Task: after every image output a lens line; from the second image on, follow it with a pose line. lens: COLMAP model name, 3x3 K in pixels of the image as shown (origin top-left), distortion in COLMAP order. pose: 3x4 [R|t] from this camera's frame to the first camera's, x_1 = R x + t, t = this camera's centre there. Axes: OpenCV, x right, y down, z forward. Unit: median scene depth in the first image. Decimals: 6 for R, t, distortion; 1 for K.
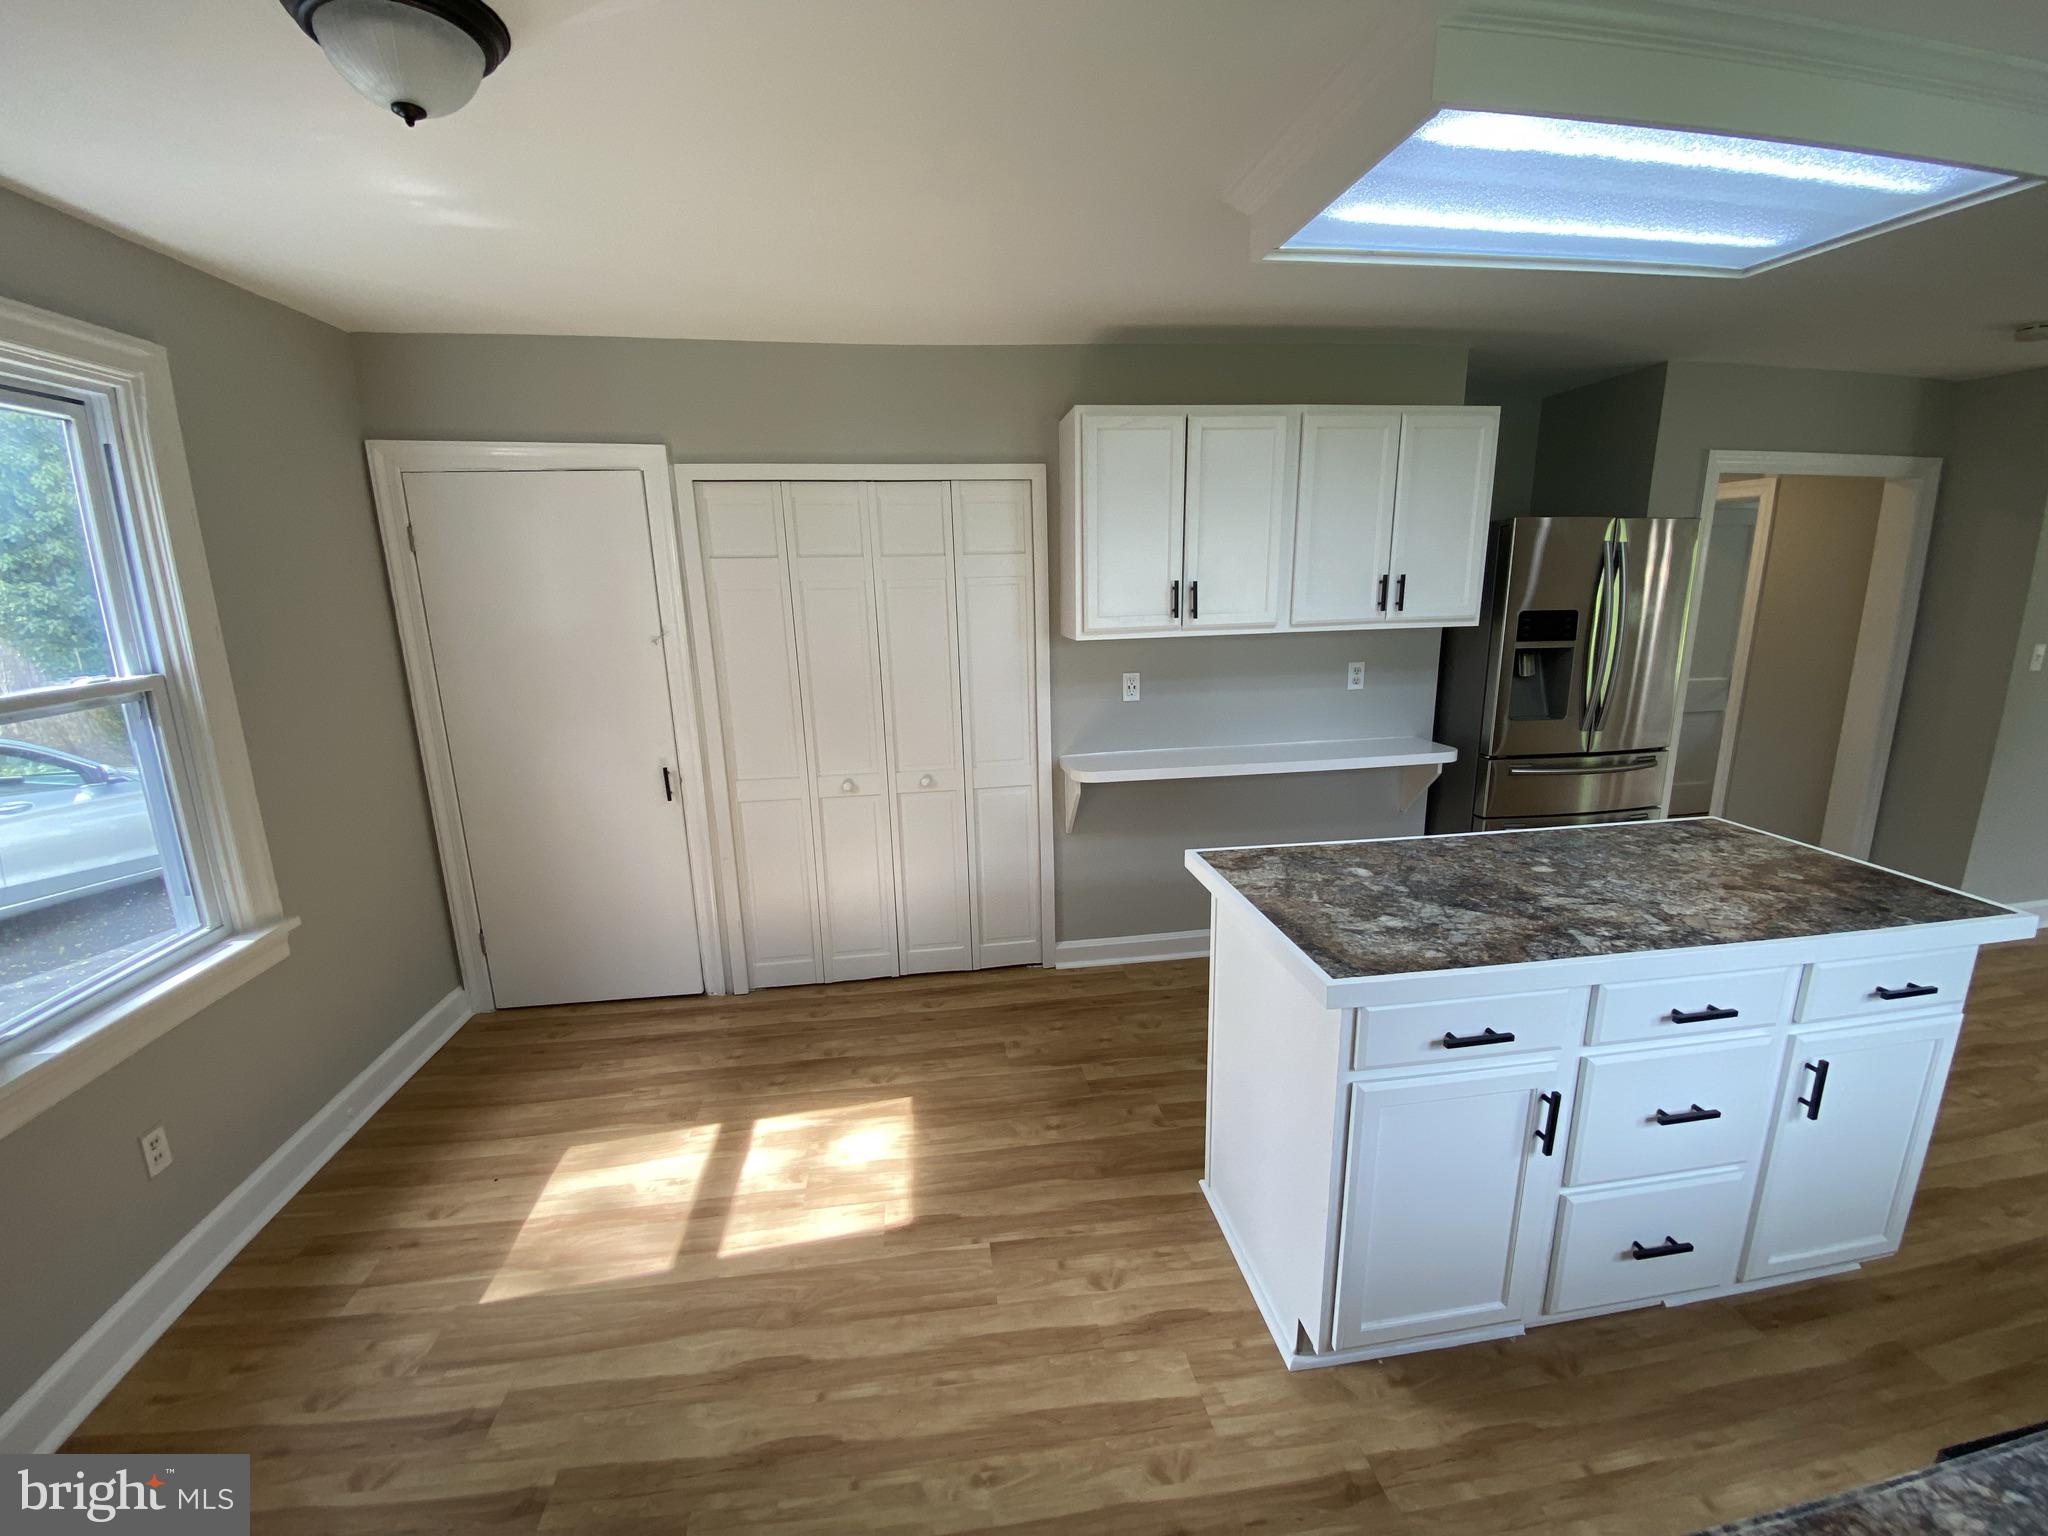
lens RADIAL K [[806.2, 0, 1024.0], [0, 806.2, 768.0], [0, 0, 1]] dist [-0.025592, 0.000003]
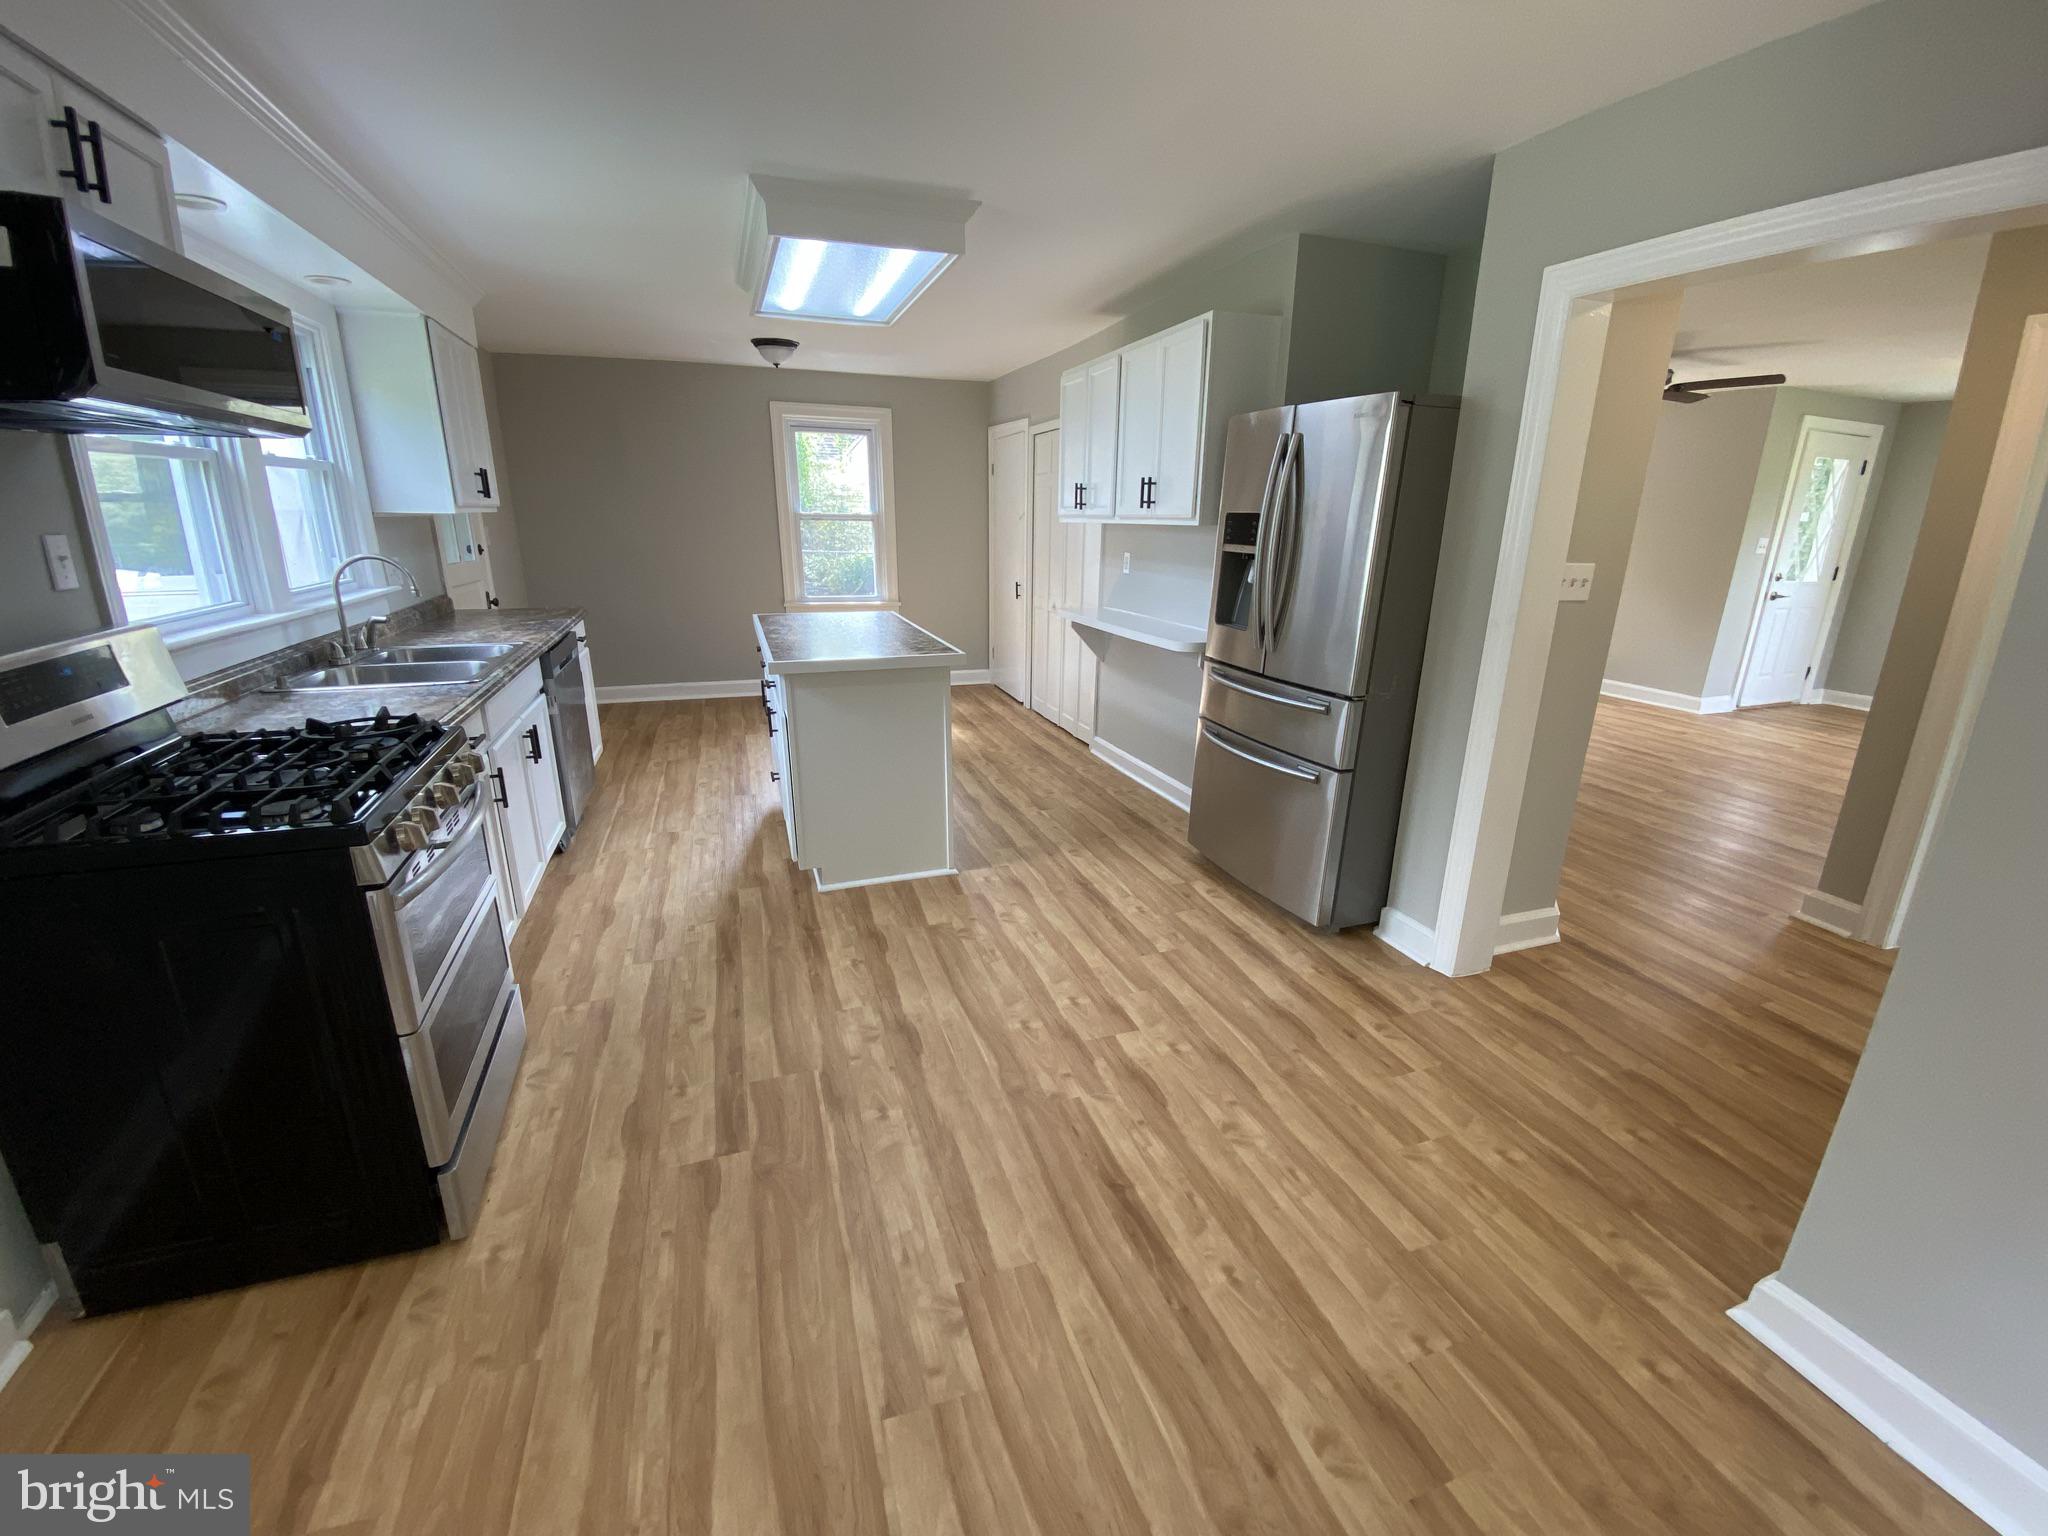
lens RADIAL K [[830.8, 0, 1024.0], [0, 830.8, 768.0], [0, 0, 1]] dist [0.008817, -0.015768]
pose [[0.182303, 0.314090, -0.931726, 2.863579], [-0.245832, 0.932070, 0.266106, -0.206420], [0.952015, 0.180536, 0.247132, 0.981892]]
